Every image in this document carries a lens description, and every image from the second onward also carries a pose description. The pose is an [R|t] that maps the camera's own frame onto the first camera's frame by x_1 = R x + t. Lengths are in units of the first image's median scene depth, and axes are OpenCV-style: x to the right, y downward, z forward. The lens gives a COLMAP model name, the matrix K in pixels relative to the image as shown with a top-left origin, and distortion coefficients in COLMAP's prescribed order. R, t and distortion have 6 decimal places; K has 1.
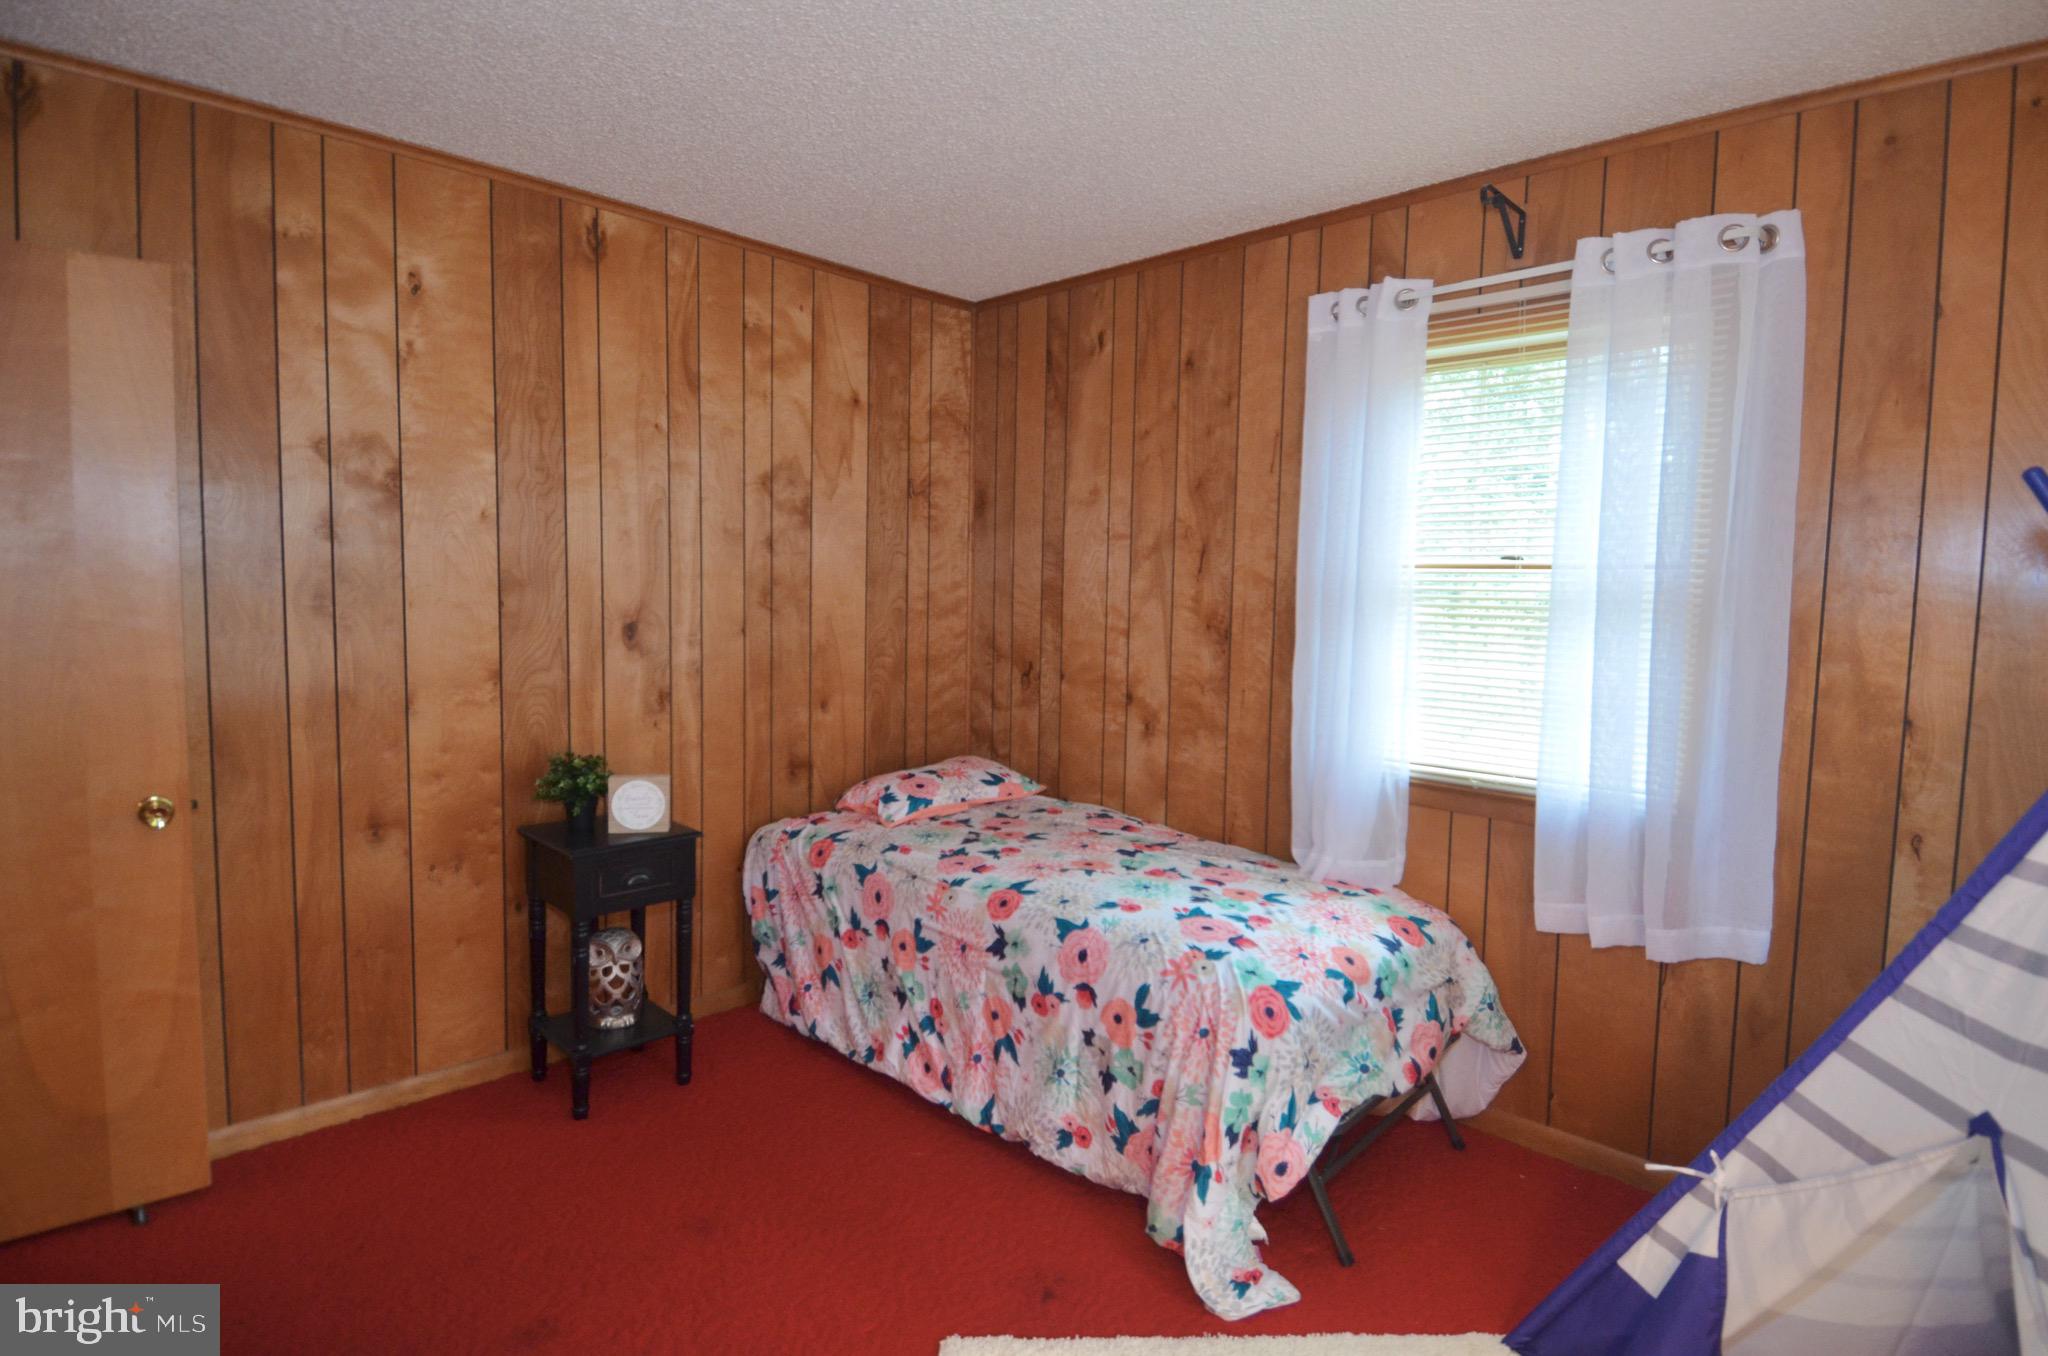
lens RADIAL K [[1077.6, 0, 1031.9], [0, 1077.6, 671.0], [0, 0, 1]] dist [0.039002, -0.040310]
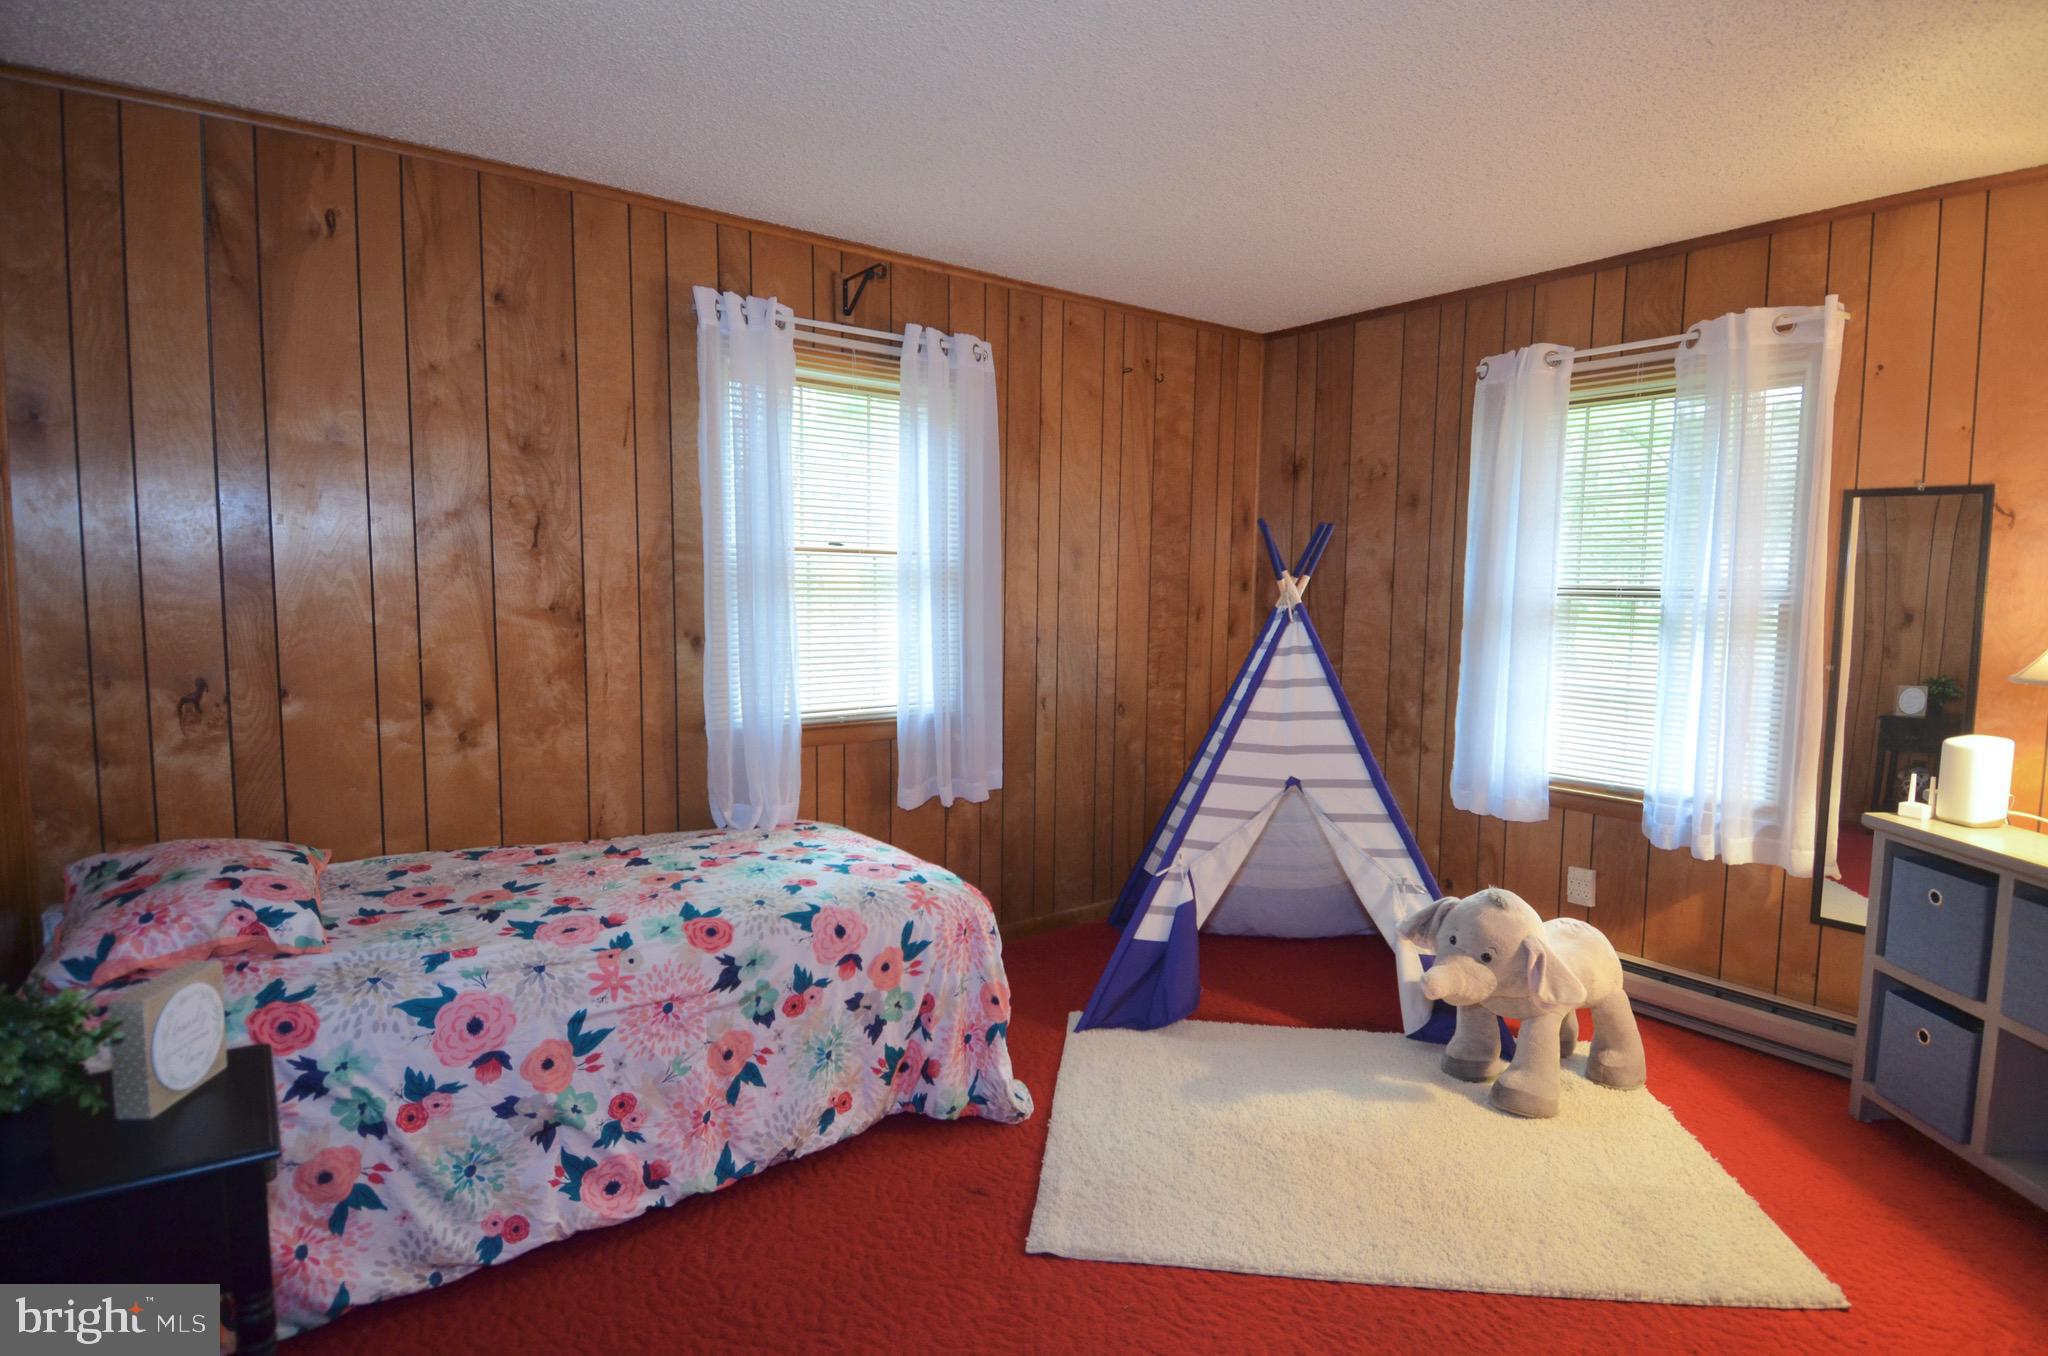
lens RADIAL K [[1077.6, 0, 1041.7], [0, 1077.6, 675.3], [0, 0, 1]] dist [0.039002, -0.040310]
pose [[0.128279, -0.110416, 0.985572, -0.826769], [0.062993, 0.992683, 0.103014, -0.066055], [-0.989736, 0.048870, 0.134296, 0.593082]]
